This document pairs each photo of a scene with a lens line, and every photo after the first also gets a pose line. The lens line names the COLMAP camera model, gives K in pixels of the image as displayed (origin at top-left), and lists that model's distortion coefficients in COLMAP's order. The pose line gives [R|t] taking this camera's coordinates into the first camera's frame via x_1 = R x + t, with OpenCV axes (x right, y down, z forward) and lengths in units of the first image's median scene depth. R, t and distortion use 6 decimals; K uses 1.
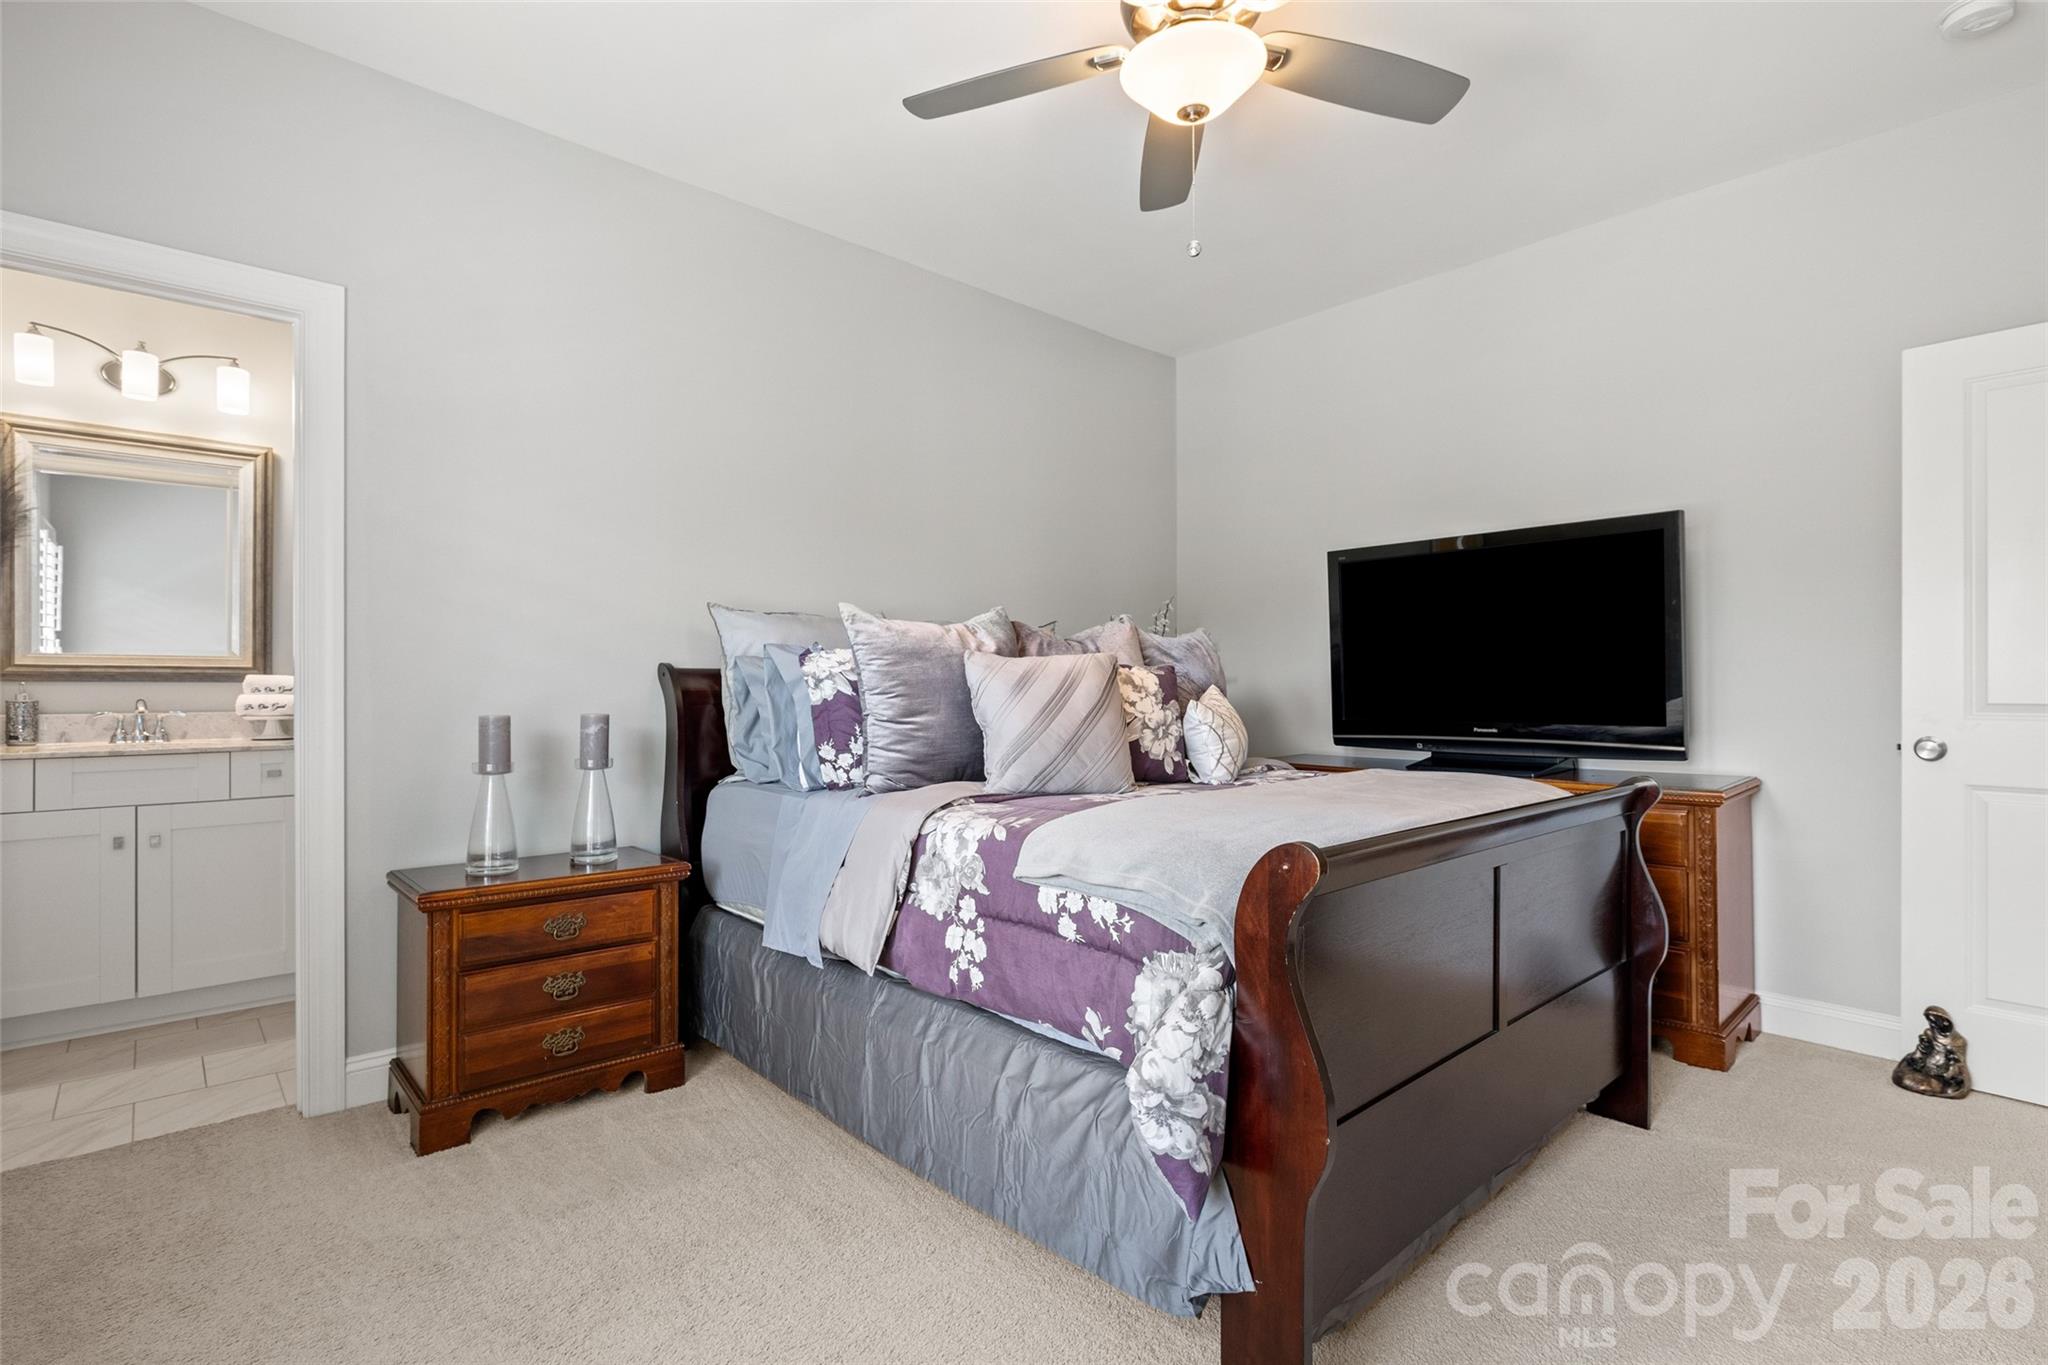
lens RADIAL K [[982.9, 0, 1020.4], [0, 982.9, 690.1], [0, 0, 1]] dist [-0.005683, 0.001474]
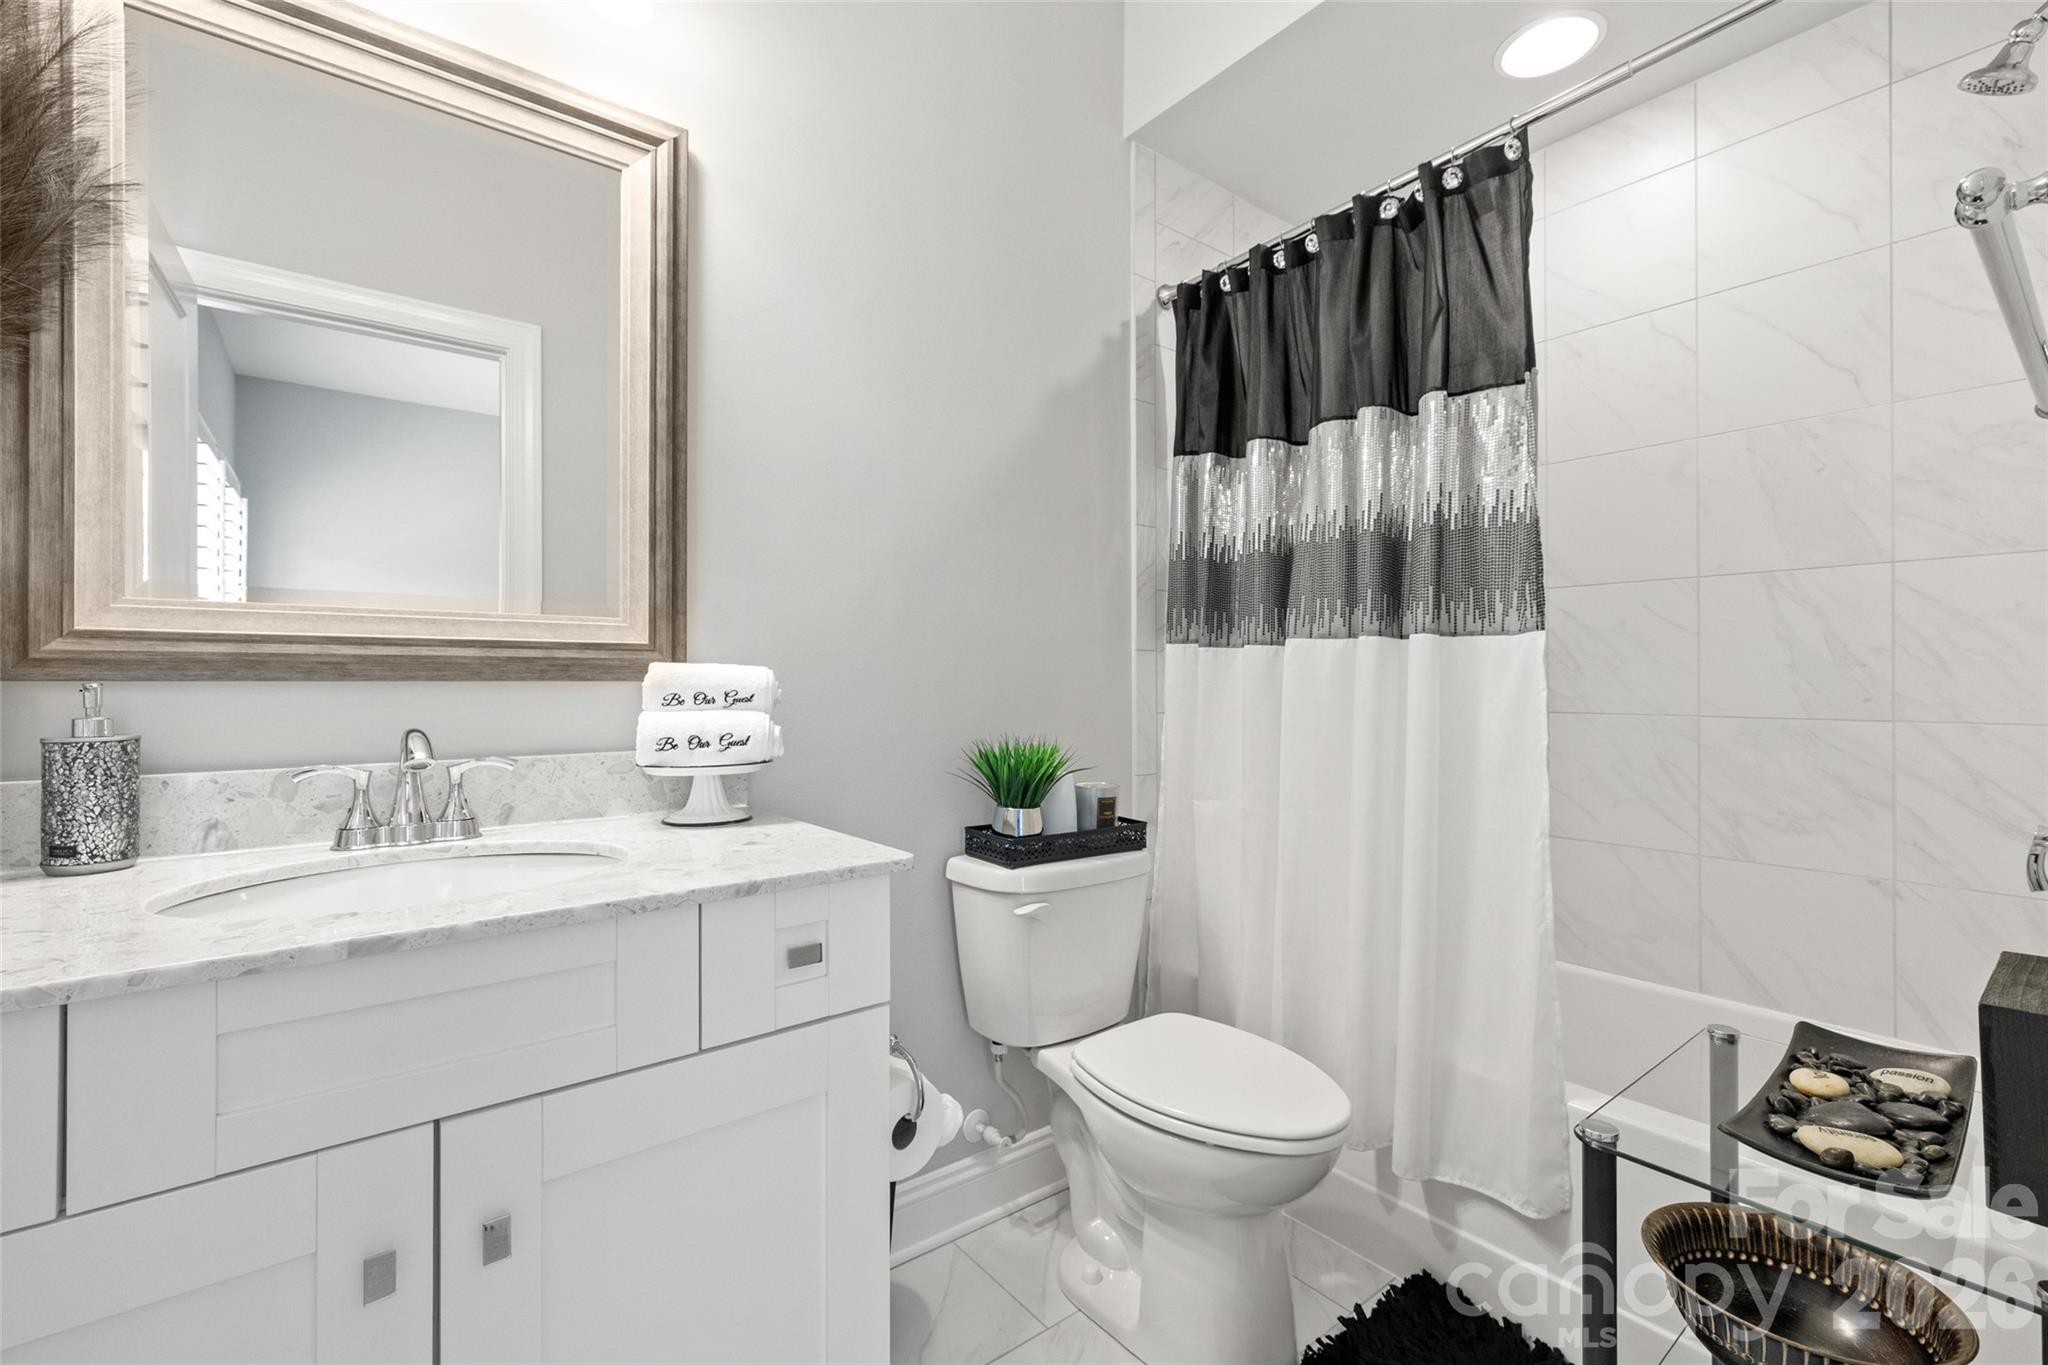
lens RADIAL K [[884.5, 0, 1008.6], [0, 884.5, 677.5], [0, 0, 1]] dist [0.001745, -0.000753]
pose [[0.997360, -0.004892, -0.072452, -0.625663], [0.004140, 0.999936, -0.010517, -0.004979], [0.072499, 0.010189, 0.997316, 0.658077]]
